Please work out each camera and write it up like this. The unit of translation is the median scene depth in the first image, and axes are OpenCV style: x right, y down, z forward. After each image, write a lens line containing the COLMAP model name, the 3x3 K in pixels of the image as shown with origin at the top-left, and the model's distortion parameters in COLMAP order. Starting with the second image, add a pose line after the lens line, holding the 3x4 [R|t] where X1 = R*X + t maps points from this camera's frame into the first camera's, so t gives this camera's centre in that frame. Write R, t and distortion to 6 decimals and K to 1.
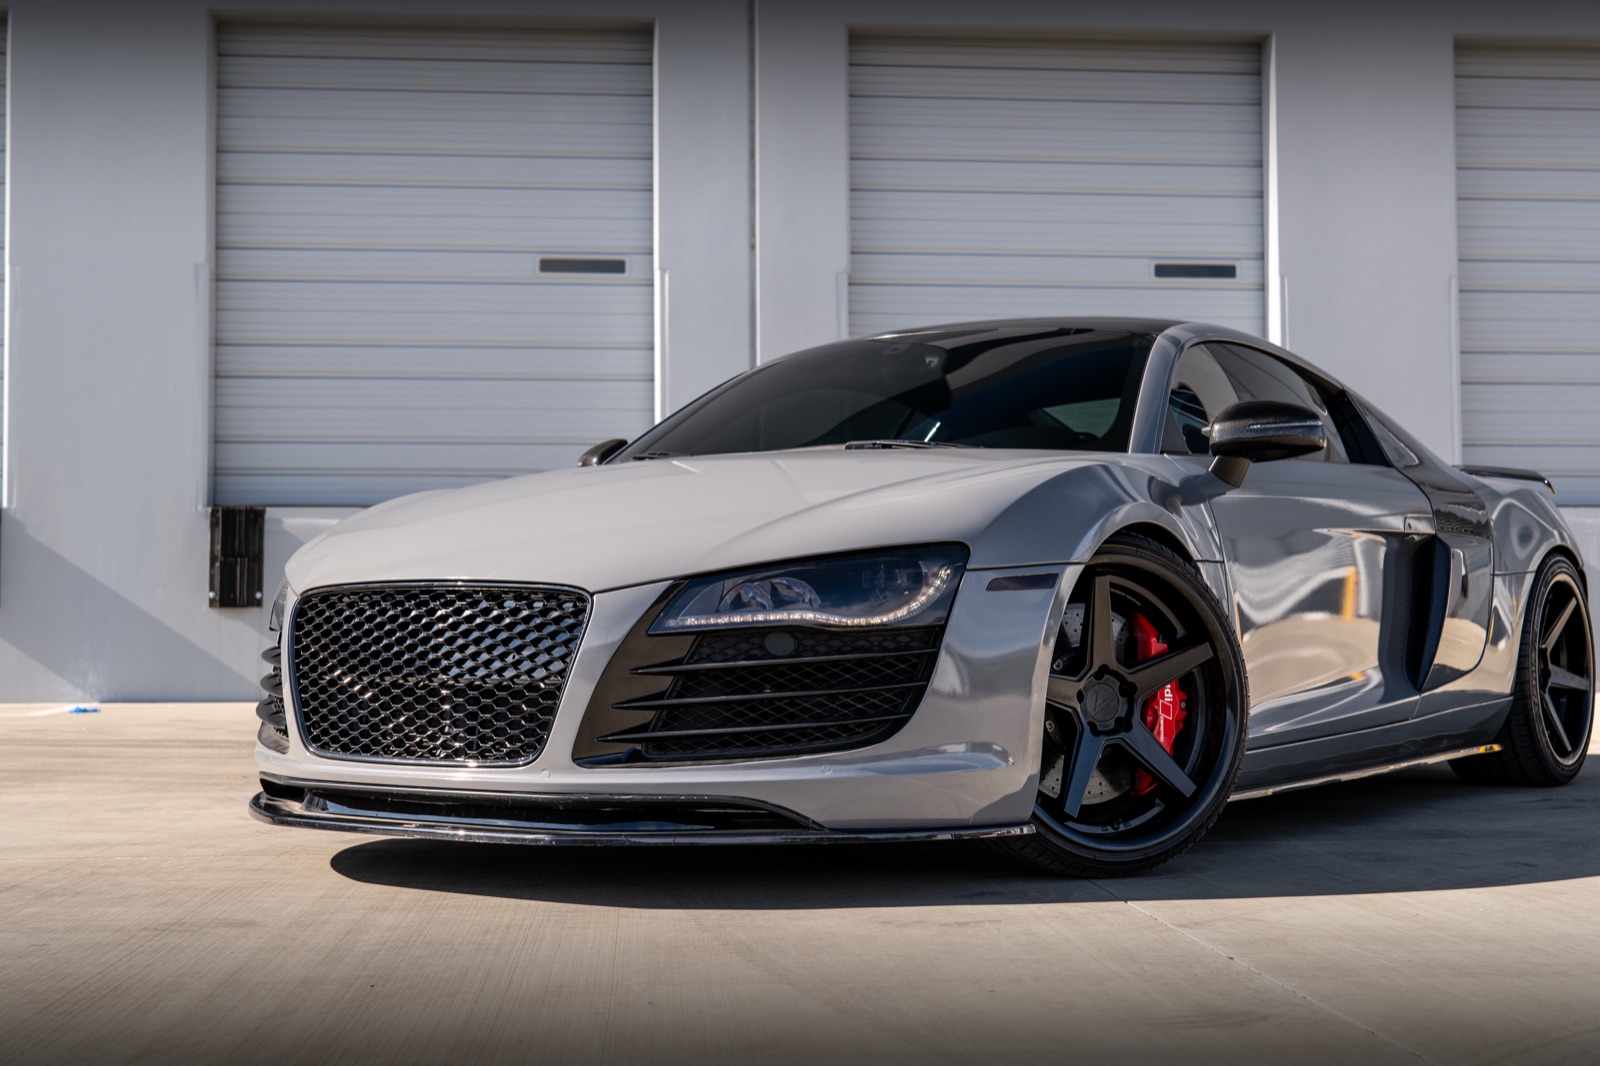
lens RADIAL K [[2148.3, 0, 785.8], [0, 2148.3, 562.1], [0, 0, 1]] dist [0.005442, 0.000000]
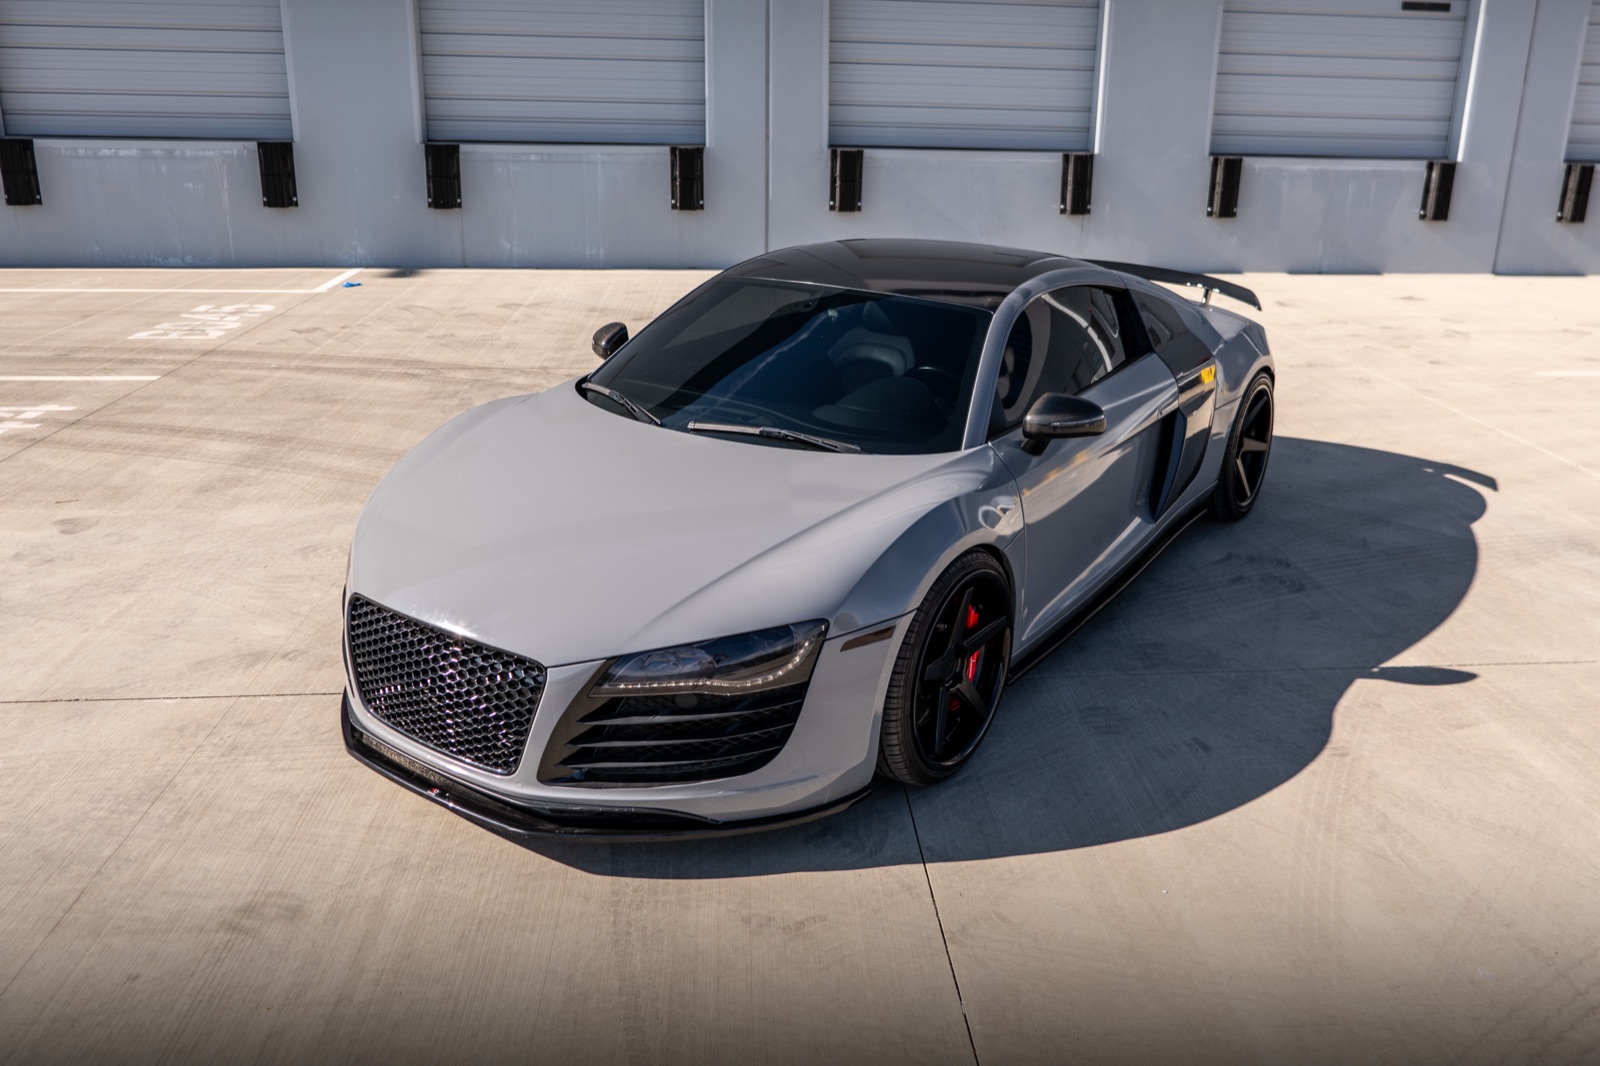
lens RADIAL K [[1200.1, 0, 800.2], [0, 1200.1, 476.7], [0, 0, 1]] dist [-0.031981, 0.026661]
pose [[0.999652, 0.026395, -0.000244, 0.047025], [-0.024832, 0.943522, 0.330378, -0.242403], [0.008951, -0.330257, 0.943849, 0.221342]]
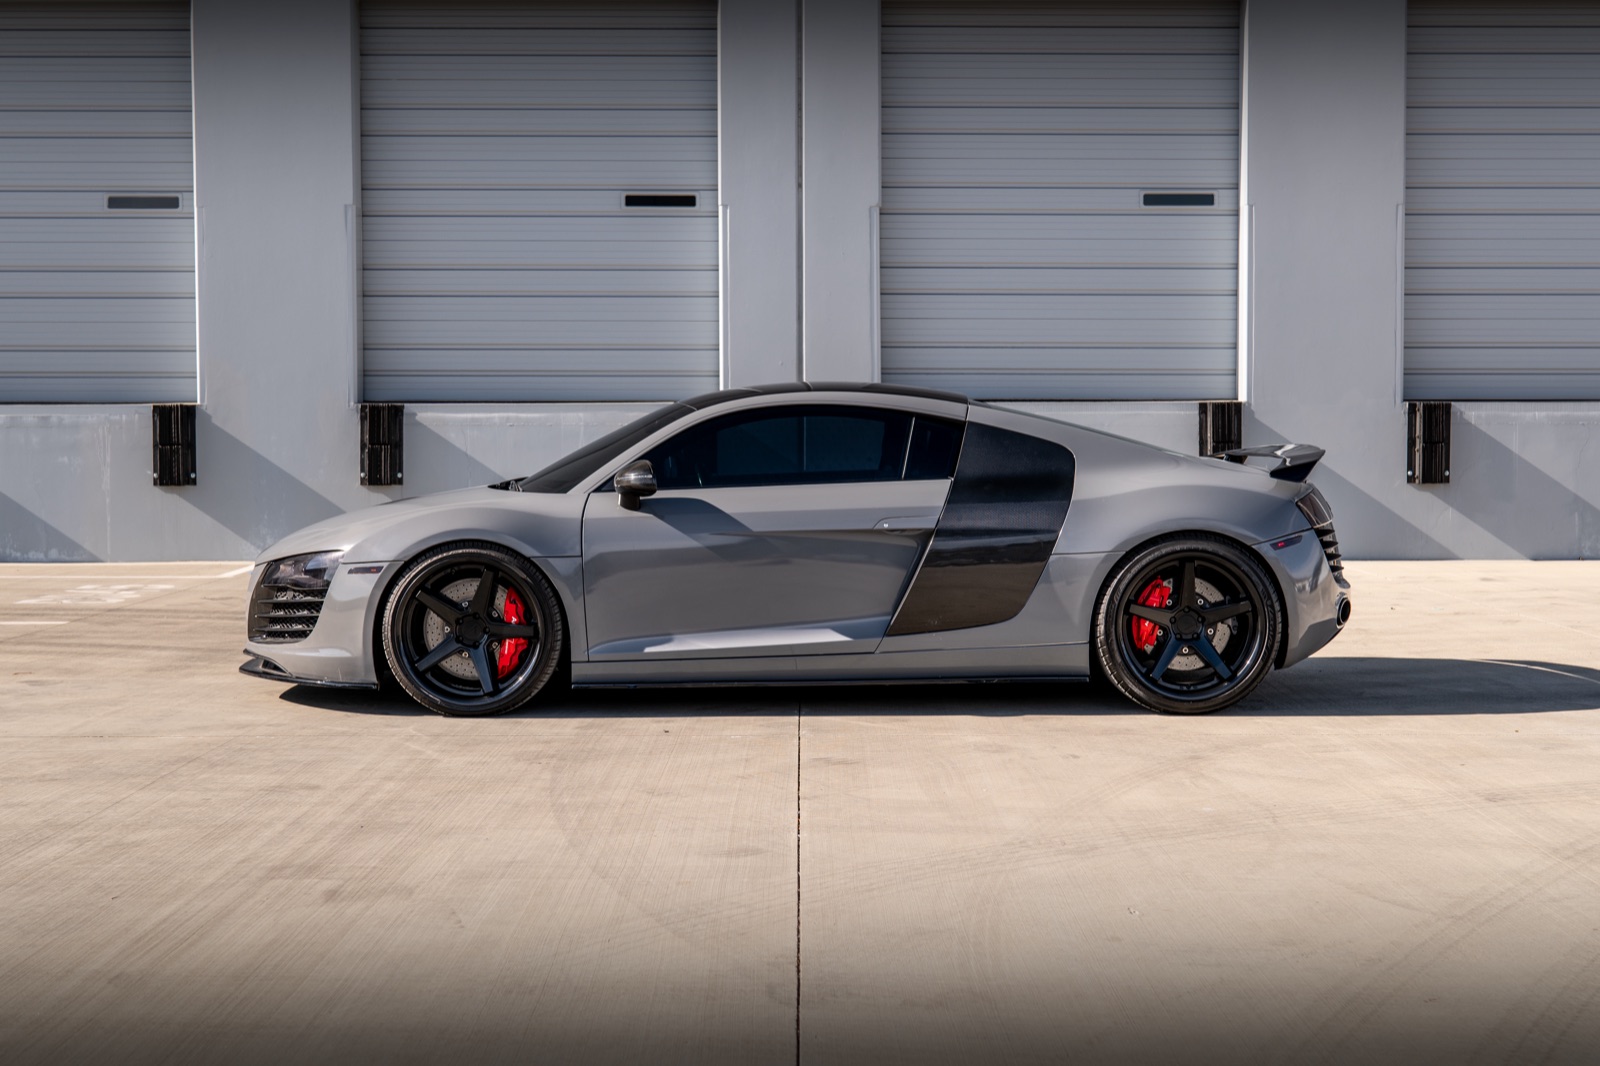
lens RADIAL K [[2148.3, 0, 787.2], [0, 2148.3, 541.3], [0, 0, 1]] dist [0.005442, 0.000000]
pose [[0.996182, 0.006900, -0.087027, 0.230980], [0.000941, 0.995966, 0.089731, -0.153520], [0.087296, -0.089470, 0.992157, -0.579673]]
